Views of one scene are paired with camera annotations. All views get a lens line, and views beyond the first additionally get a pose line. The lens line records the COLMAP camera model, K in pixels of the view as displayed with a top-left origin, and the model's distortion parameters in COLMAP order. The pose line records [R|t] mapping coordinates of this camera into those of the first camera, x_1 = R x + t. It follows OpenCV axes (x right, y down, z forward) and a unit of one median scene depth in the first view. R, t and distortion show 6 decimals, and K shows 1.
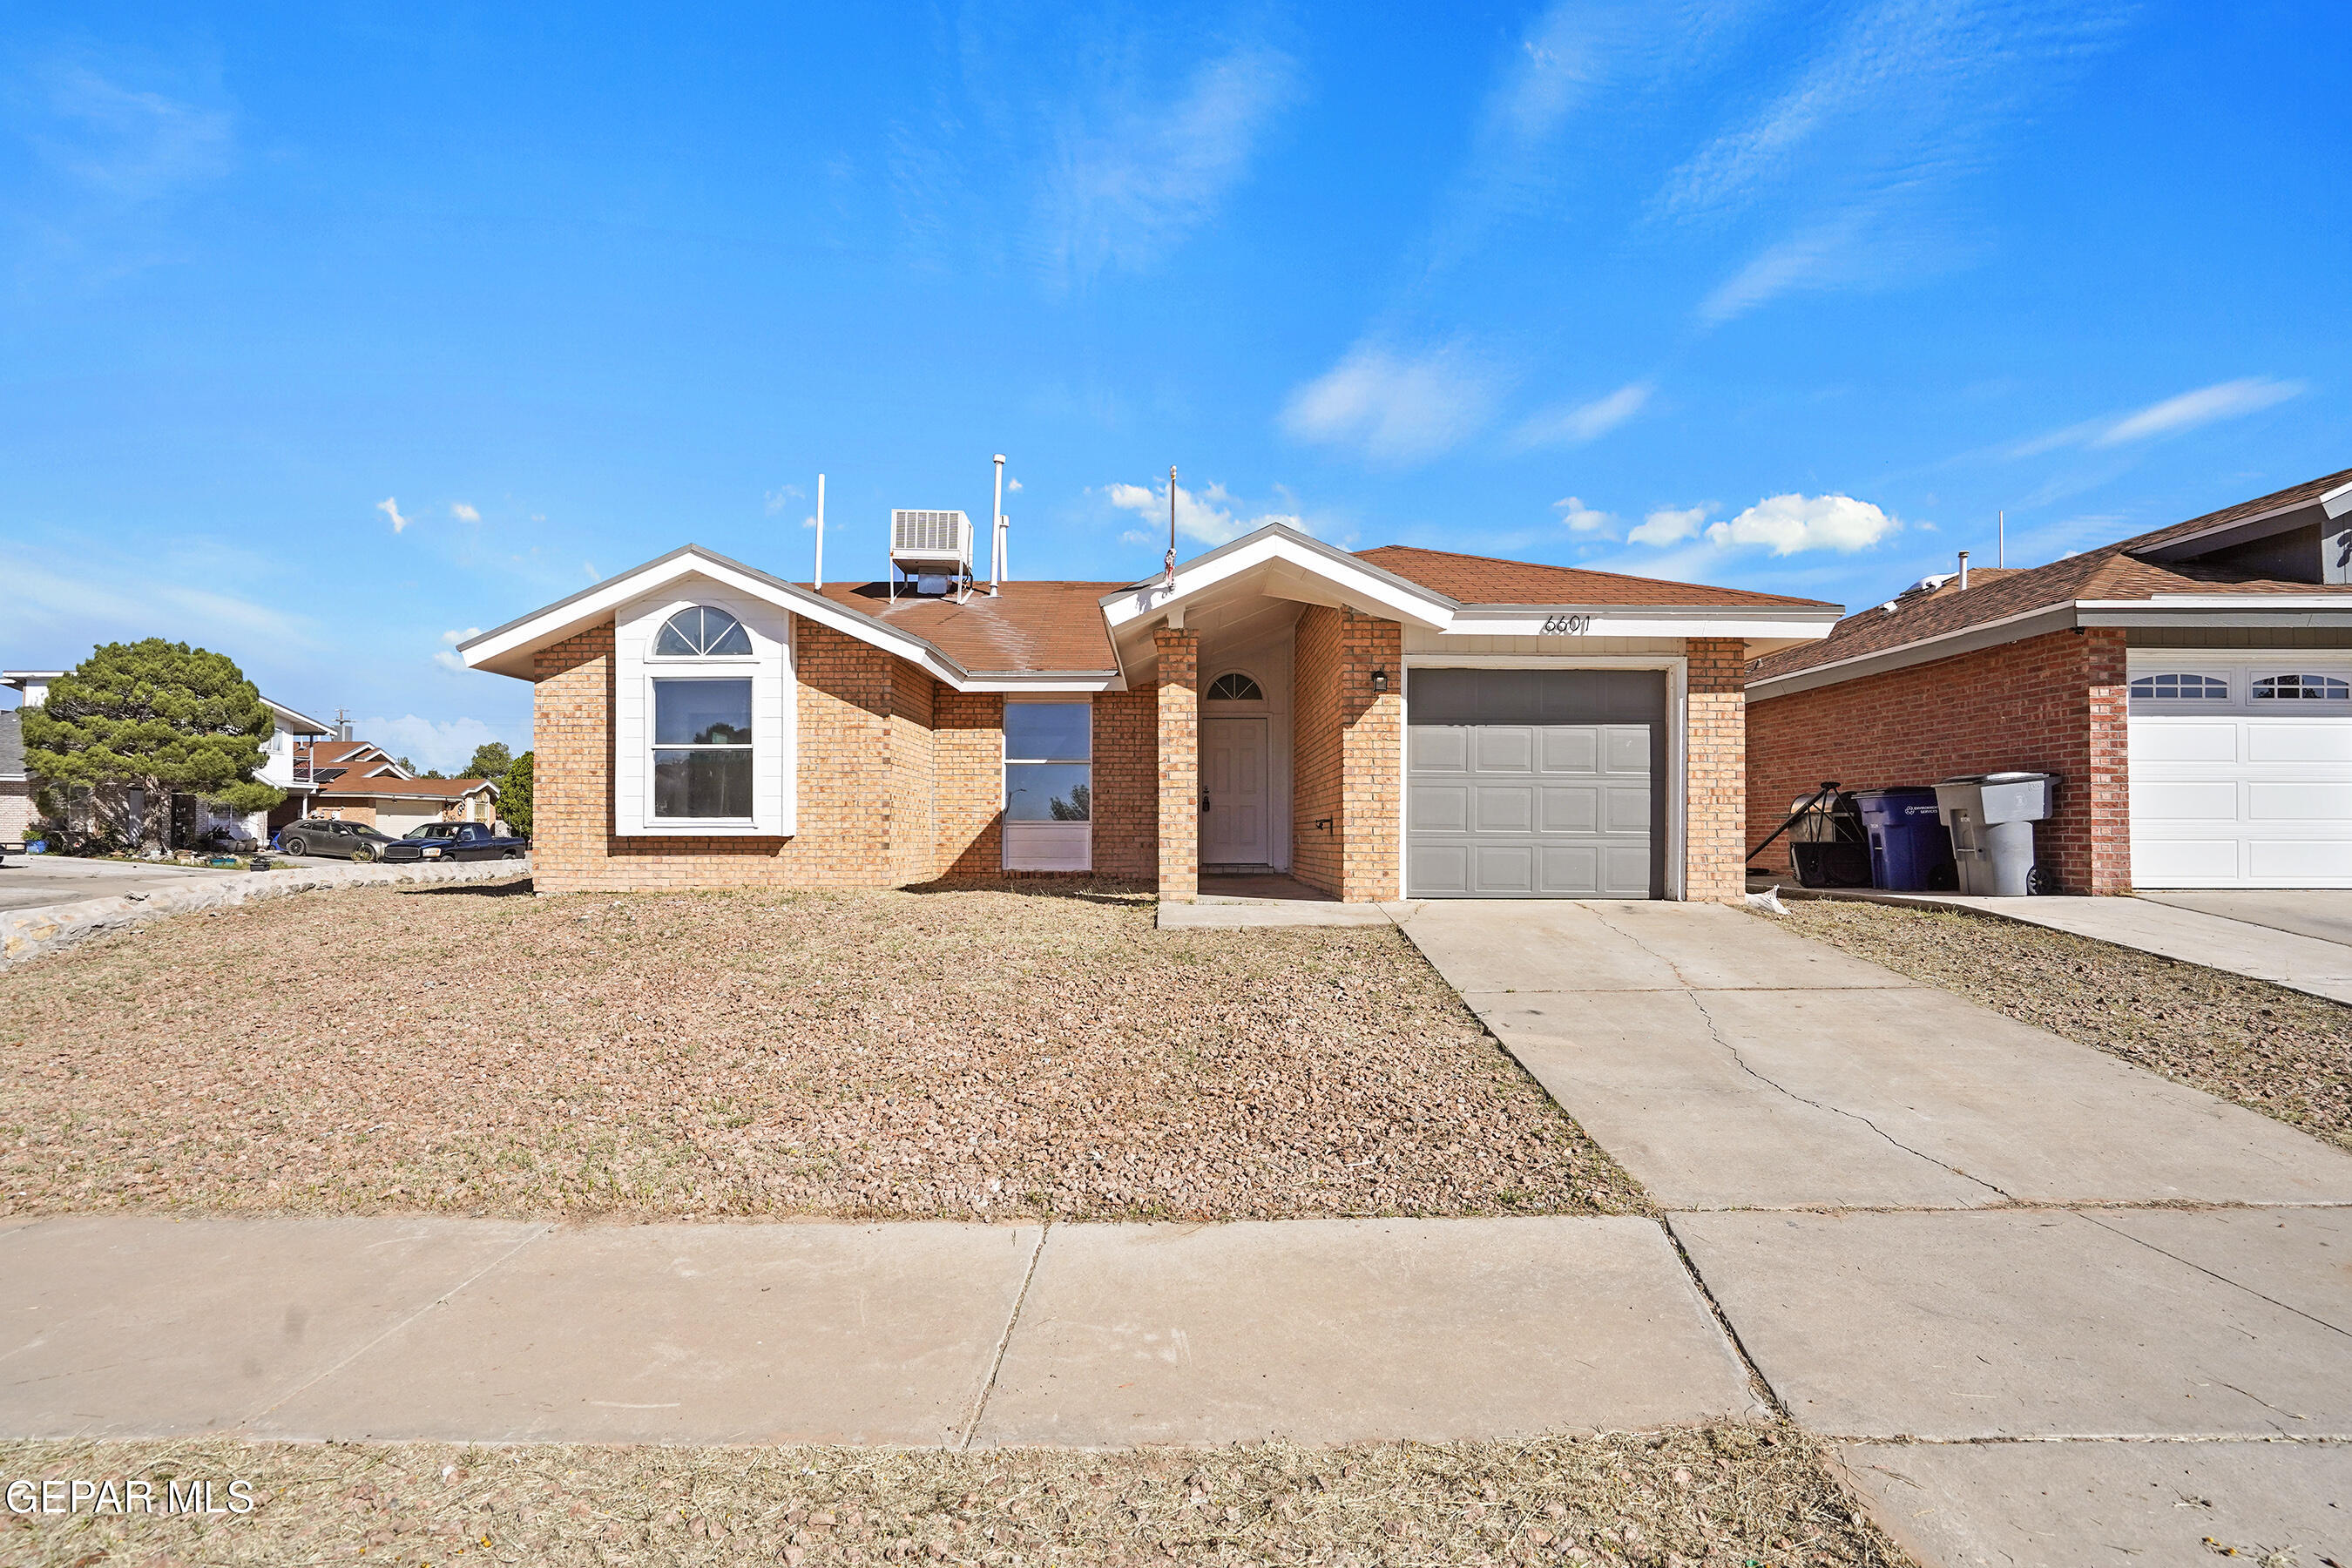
lens RADIAL K [[1182.9, 0, 1162.9], [0, 1182.9, 823.9], [0, 0, 1]] dist [-0.057082, 0.029550]
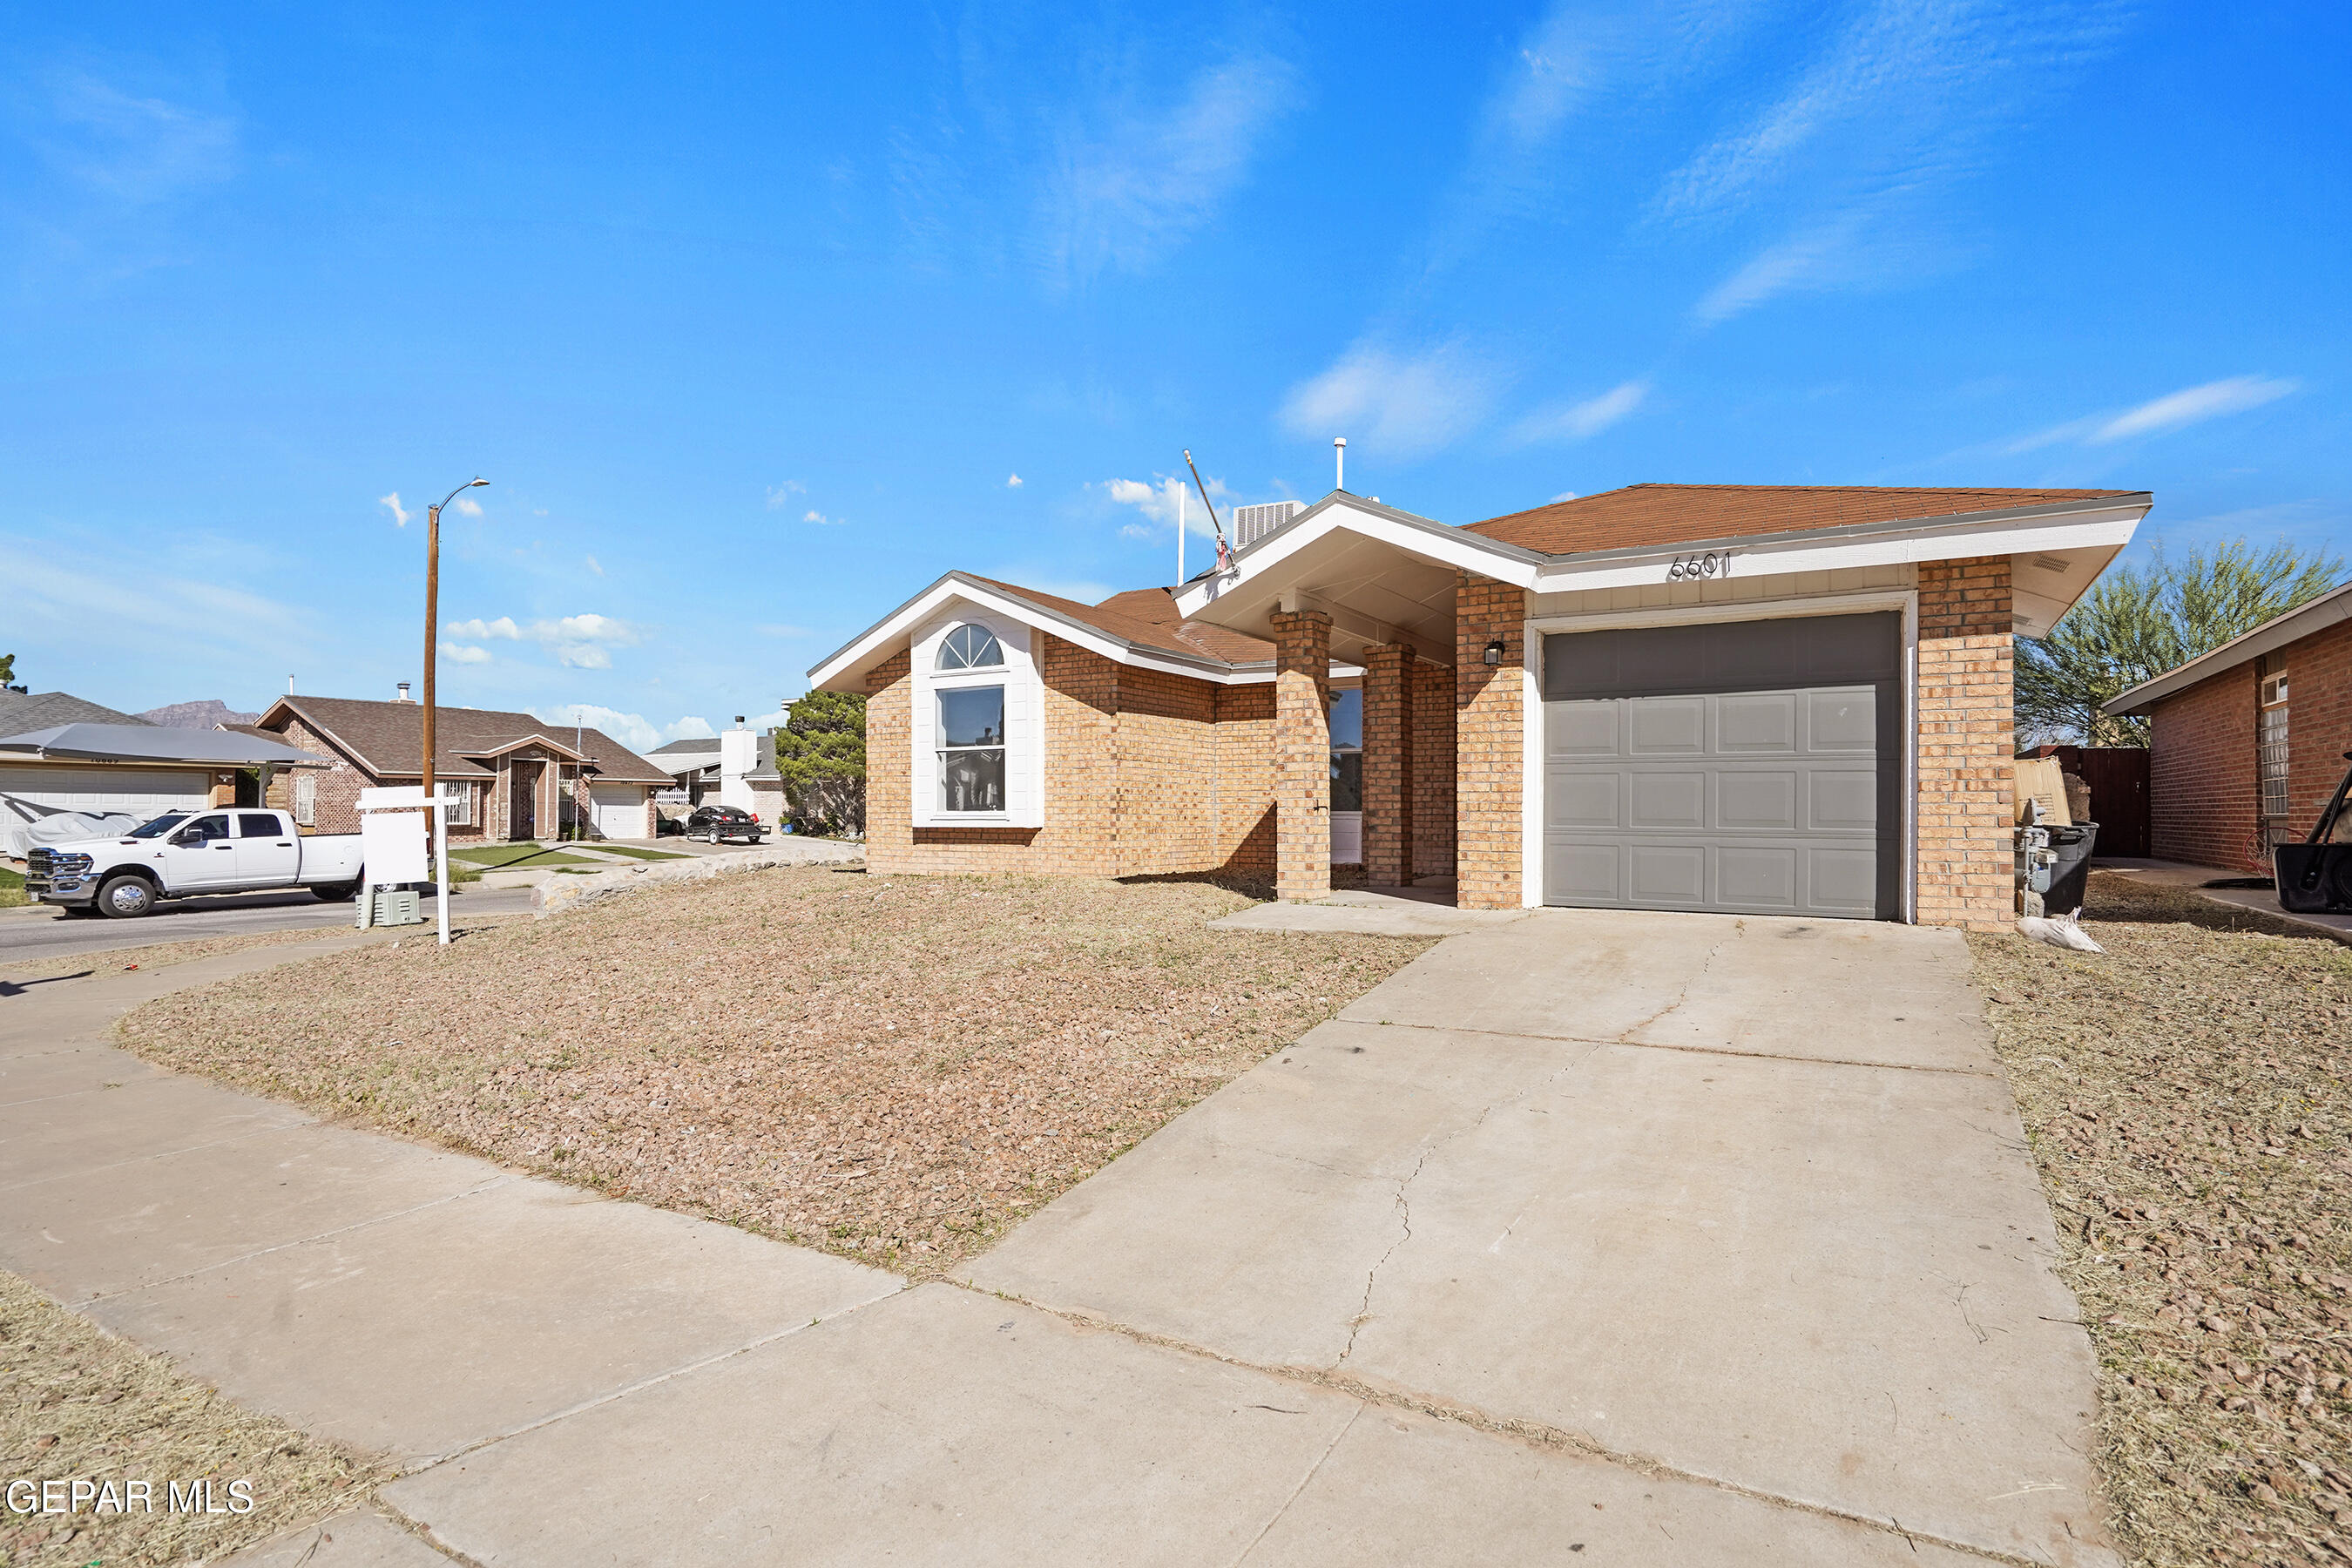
lens RADIAL K [[1182.9, 0, 1162.9], [0, 1182.9, 823.9], [0, 0, 1]] dist [-0.057082, 0.029550]
pose [[0.858434, 0.003011, -0.512916, 0.406806], [0.004491, 0.999900, 0.013387, -0.008557], [0.512905, -0.013795, 0.858334, 0.132951]]
